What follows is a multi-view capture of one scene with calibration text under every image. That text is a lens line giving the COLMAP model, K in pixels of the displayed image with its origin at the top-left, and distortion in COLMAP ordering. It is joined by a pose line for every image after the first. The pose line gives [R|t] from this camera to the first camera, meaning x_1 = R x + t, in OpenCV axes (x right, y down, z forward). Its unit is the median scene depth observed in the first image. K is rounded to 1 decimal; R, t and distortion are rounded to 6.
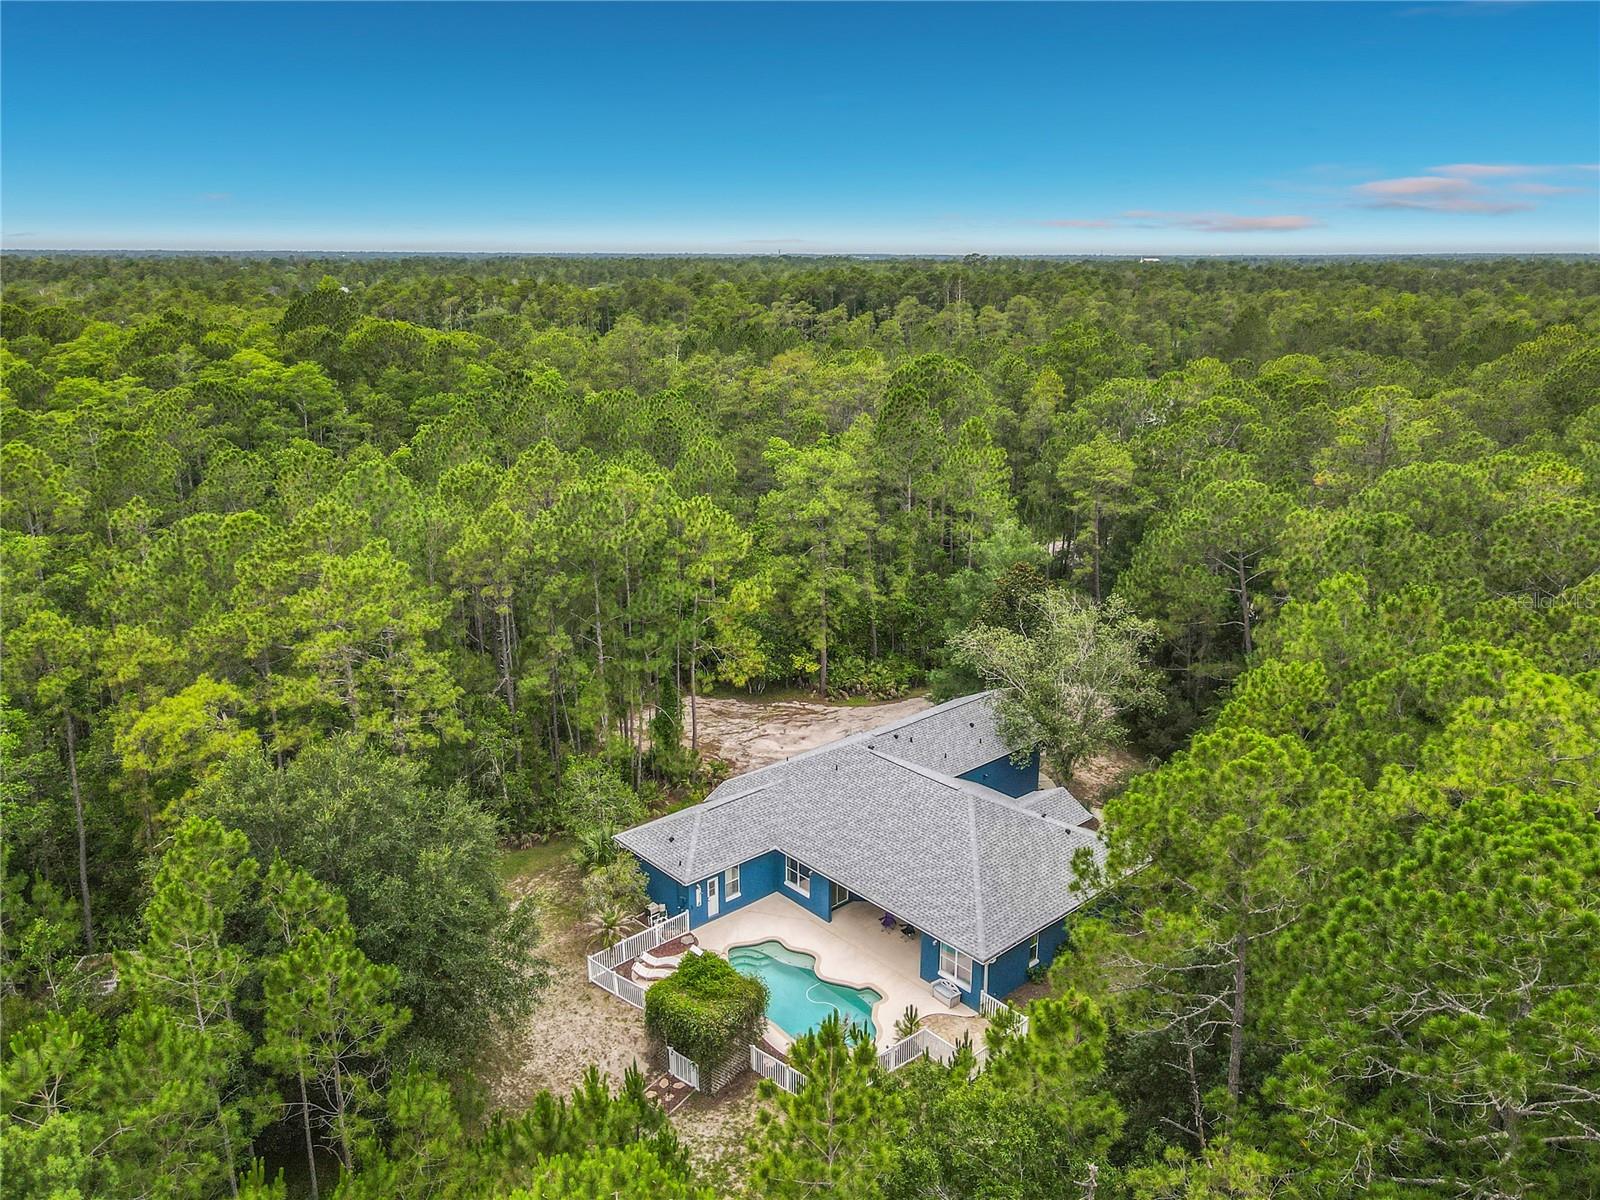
lens RADIAL K [[1156.3, 0, 798.4], [0, 1156.3, 593.8], [0, 0, 1]] dist [-0.004214, 0.005356]
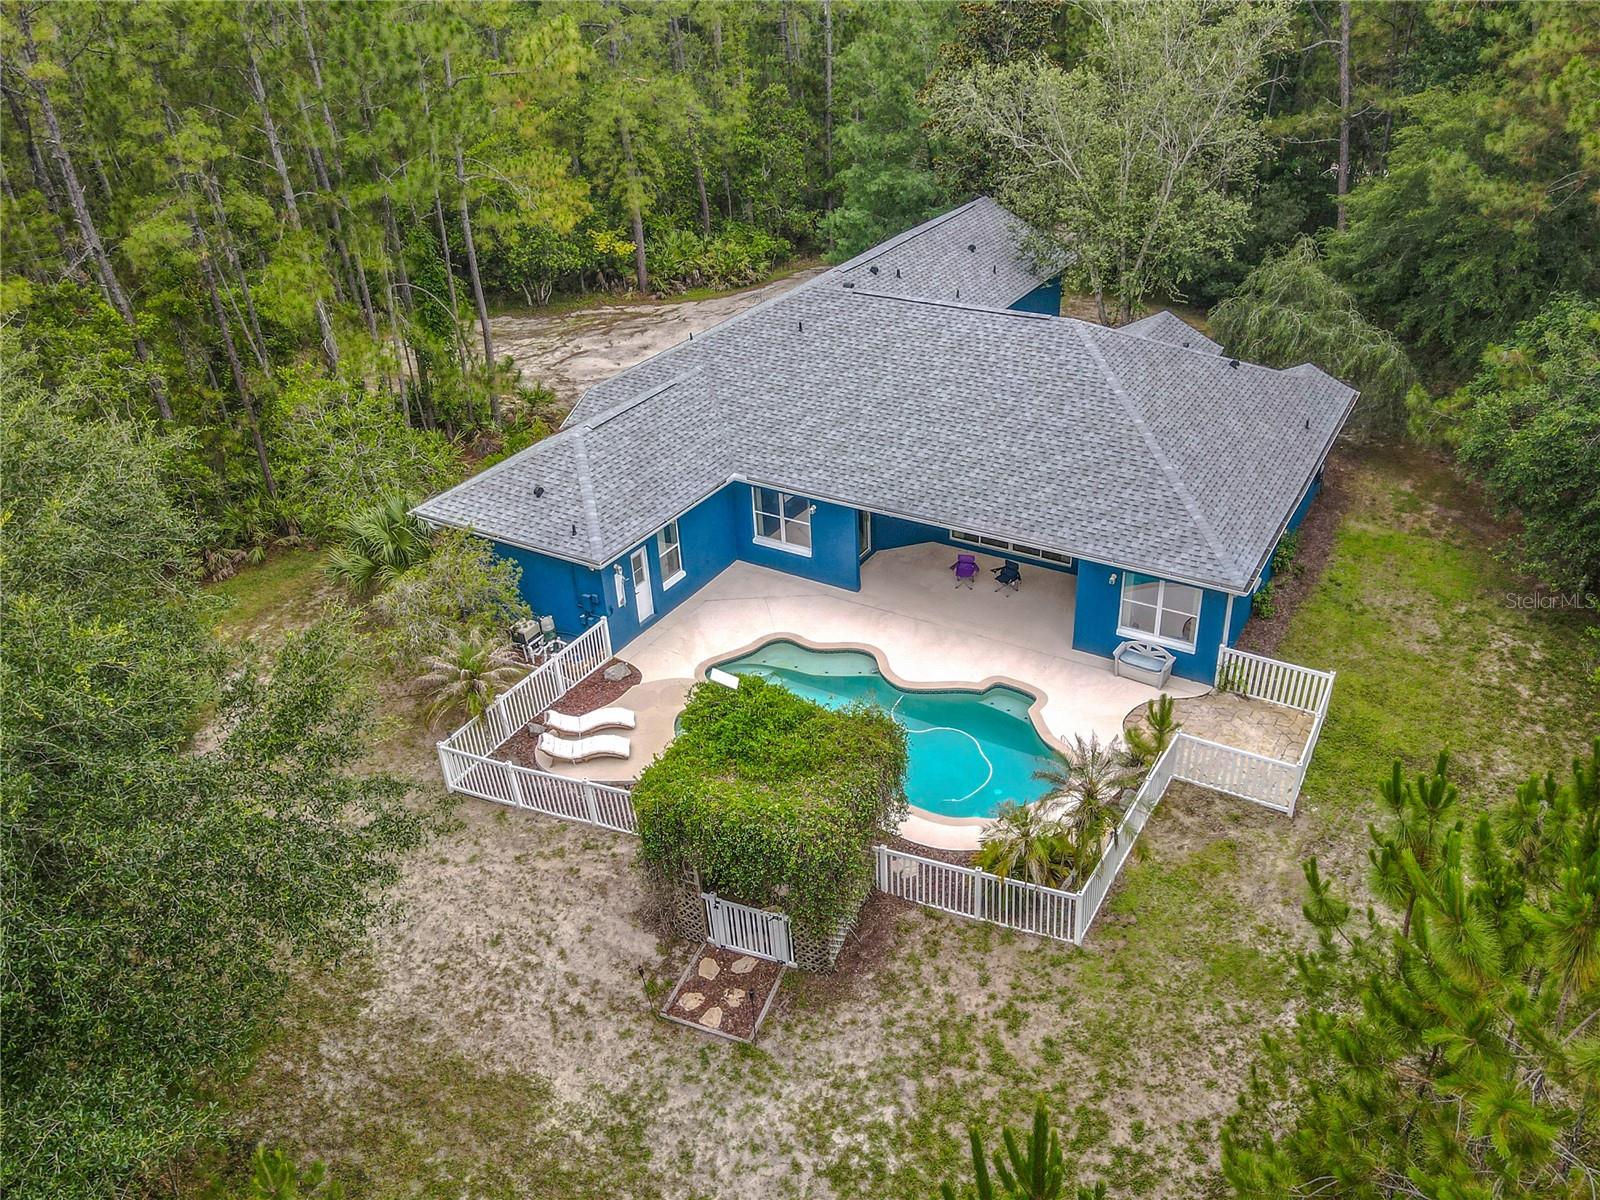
lens RADIAL K [[1156.3, 0, 798.4], [0, 1156.3, 593.8], [0, 0, 1]] dist [-0.004214, 0.005356]
pose [[0.949204, -0.183148, 0.255868, -0.142081], [0.116578, 0.959976, 0.254667, 0.142423], [-0.292268, -0.211903, 0.932564, 0.496439]]
